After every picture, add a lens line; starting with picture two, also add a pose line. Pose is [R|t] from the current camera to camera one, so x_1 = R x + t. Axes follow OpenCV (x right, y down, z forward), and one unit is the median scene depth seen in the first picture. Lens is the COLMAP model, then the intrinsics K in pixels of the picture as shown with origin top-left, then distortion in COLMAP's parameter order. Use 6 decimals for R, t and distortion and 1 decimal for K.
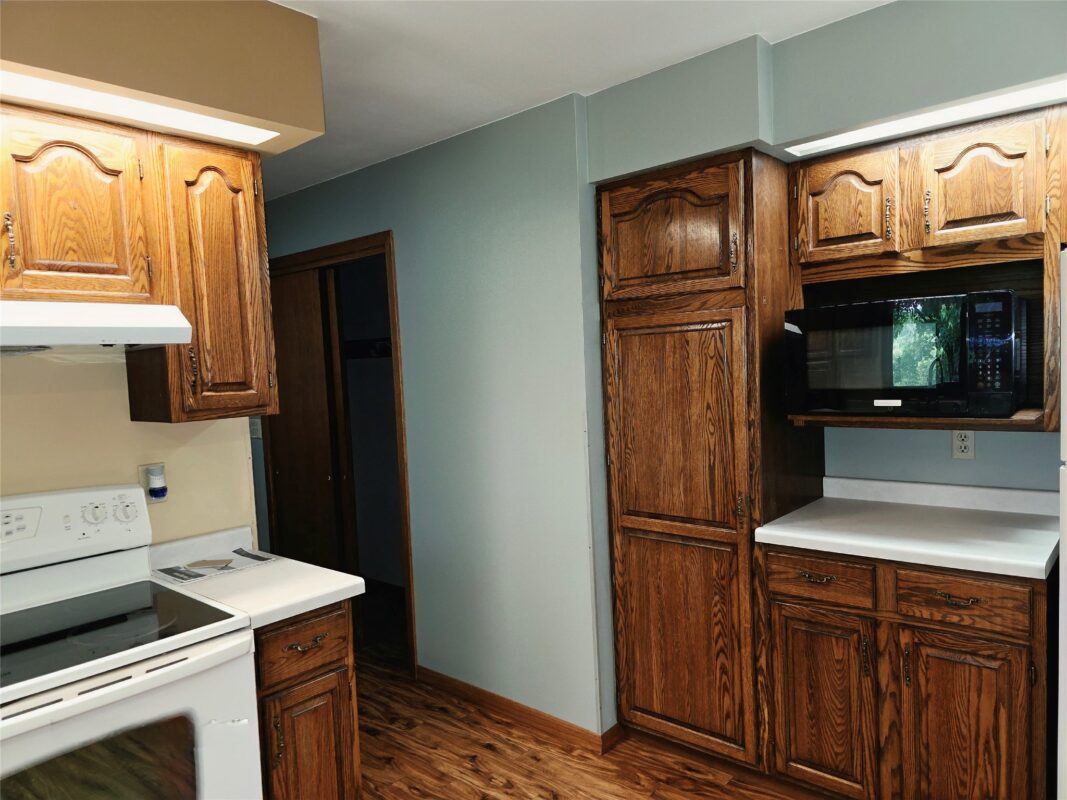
lens RADIAL K [[720.5, 0, 536.2], [0, 720.5, 399.1], [0, 0, 1]] dist [0.041571, -0.036992]
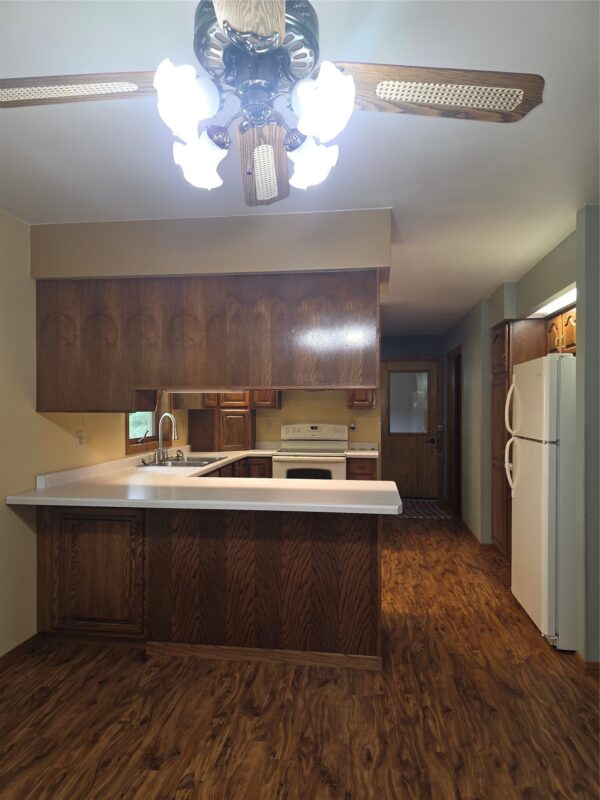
lens RADIAL K [[540.2, 0, 300.0], [0, 540.2, 406.7], [0, 0, 1]] dist [0.041571, -0.036992]
pose [[0.552509, 0.048836, -0.832075, 1.655974], [-0.069528, 0.997503, 0.012378, 0.001614], [0.830602, 0.051013, 0.554525, -0.788098]]
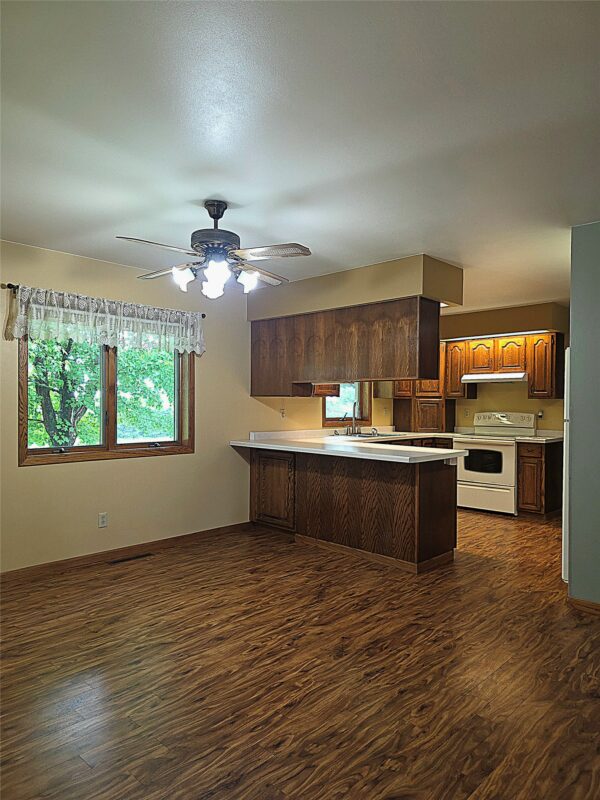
lens RADIAL K [[540.2, 0, 305.4], [0, 540.2, 396.3], [0, 0, 1]] dist [0.041571, -0.036992]
pose [[-0.035902, 0.034950, -0.998744, 2.584737], [-0.057014, 0.997689, 0.036962, -0.025894], [0.997728, 0.058269, -0.033826, -0.226534]]
